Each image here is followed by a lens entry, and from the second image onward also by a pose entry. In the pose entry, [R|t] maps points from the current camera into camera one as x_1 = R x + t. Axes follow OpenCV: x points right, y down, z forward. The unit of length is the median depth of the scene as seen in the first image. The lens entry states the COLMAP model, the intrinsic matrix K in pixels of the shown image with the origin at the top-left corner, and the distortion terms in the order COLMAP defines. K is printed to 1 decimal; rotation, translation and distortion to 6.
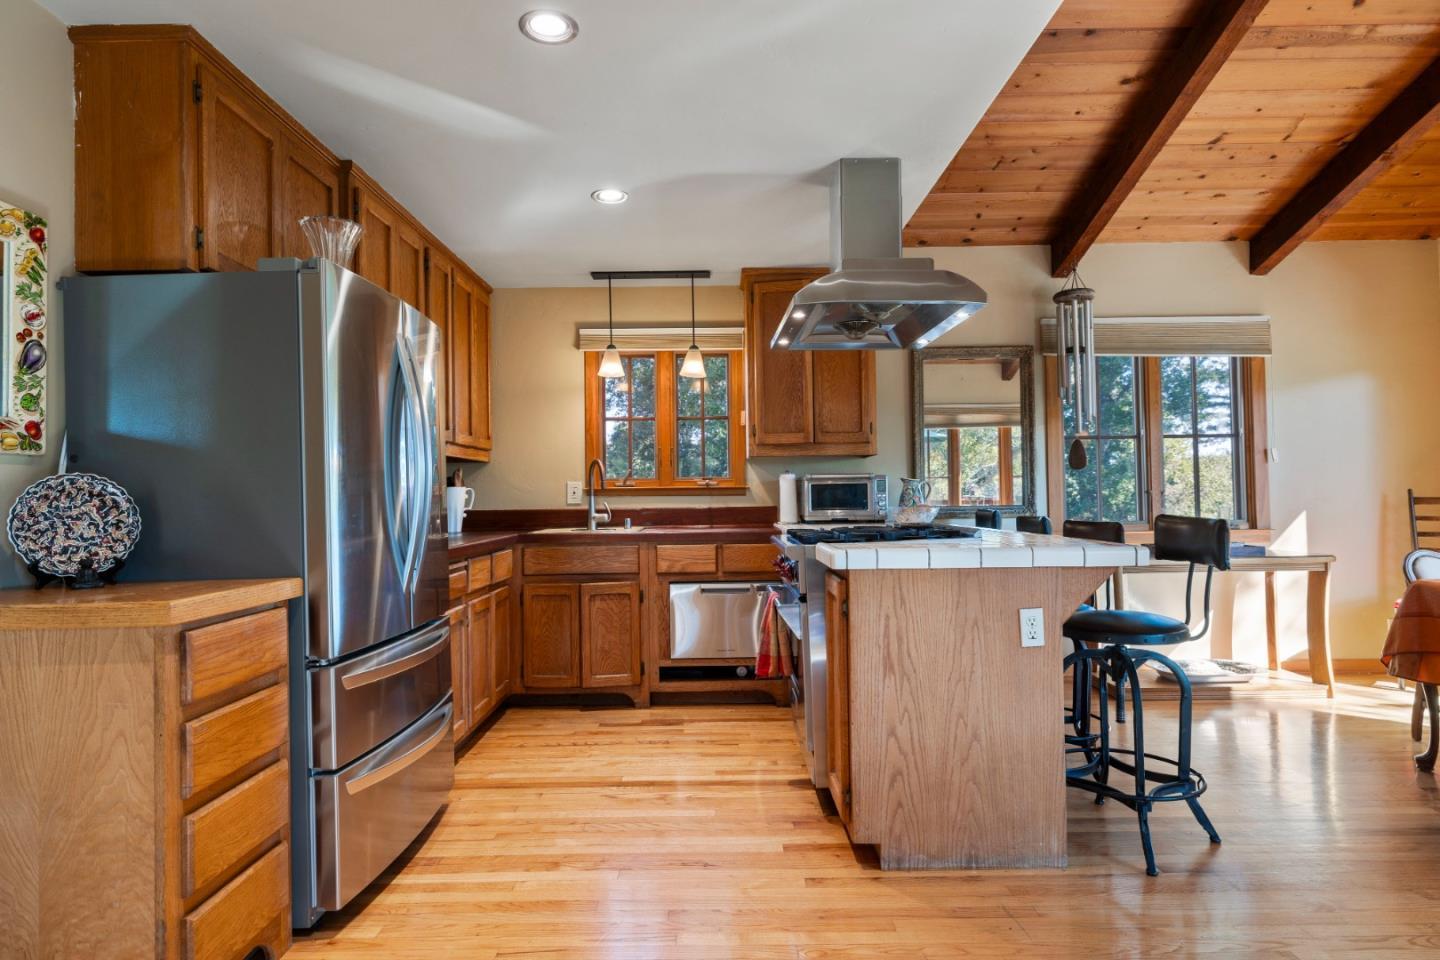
lens RADIAL K [[728.3, 0, 721.8], [0, 728.3, 483.4], [0, 0, 1]] dist [0.002553, -0.000721]
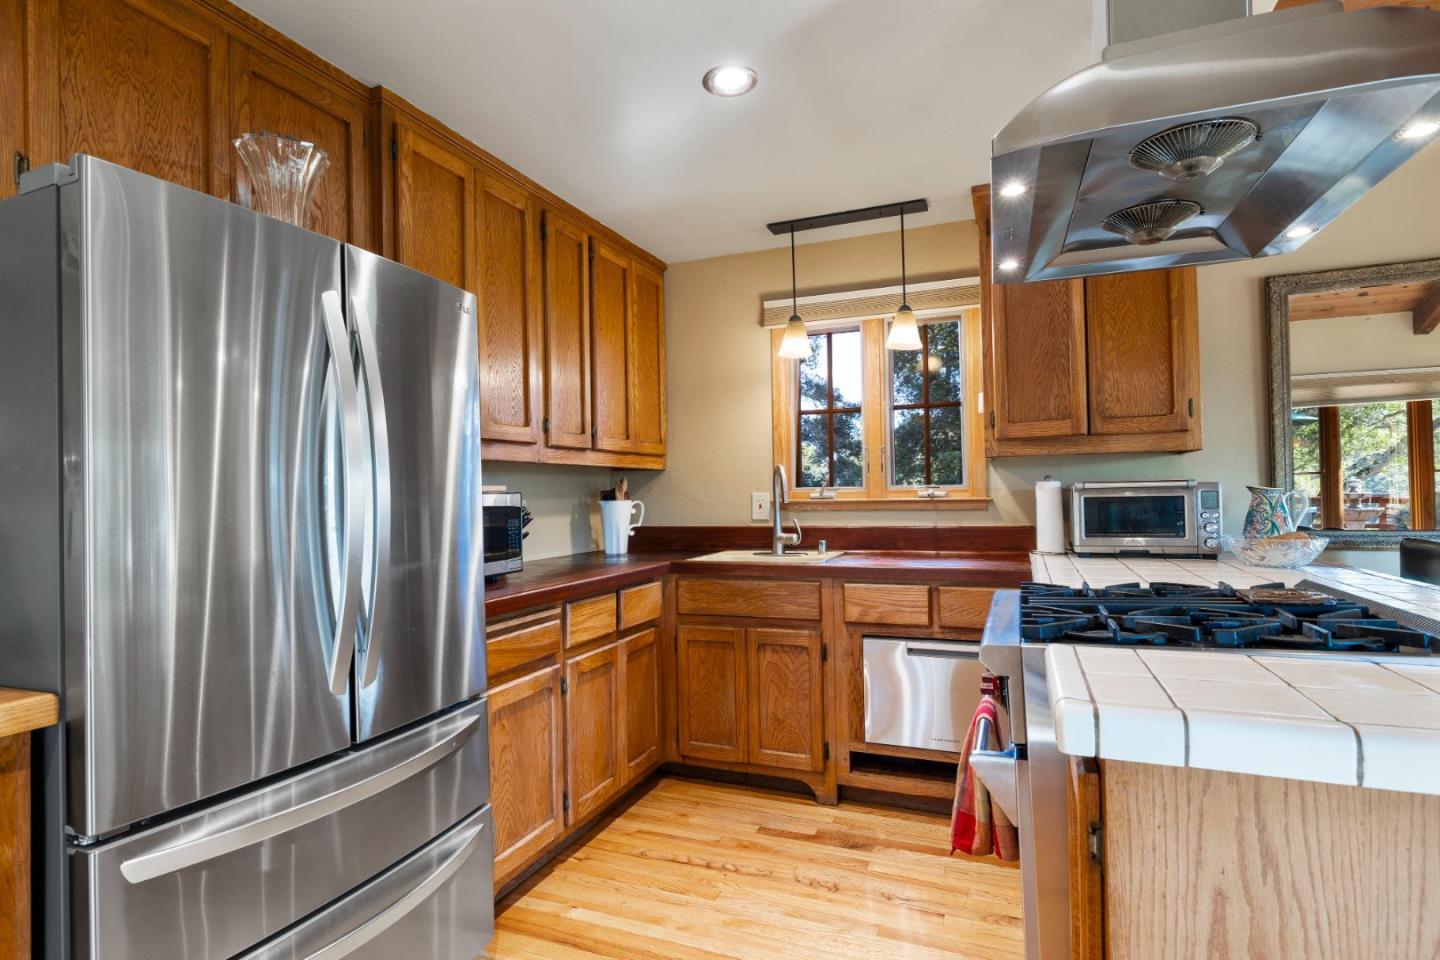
lens RADIAL K [[728.3, 0, 717.0], [0, 728.3, 483.0], [0, 0, 1]] dist [0.002553, -0.000721]
pose [[0.927118, -0.009157, -0.374658, 0.065378], [0.010180, 0.999948, 0.000753, -0.016354], [0.374632, -0.004512, 0.927163, 0.279876]]
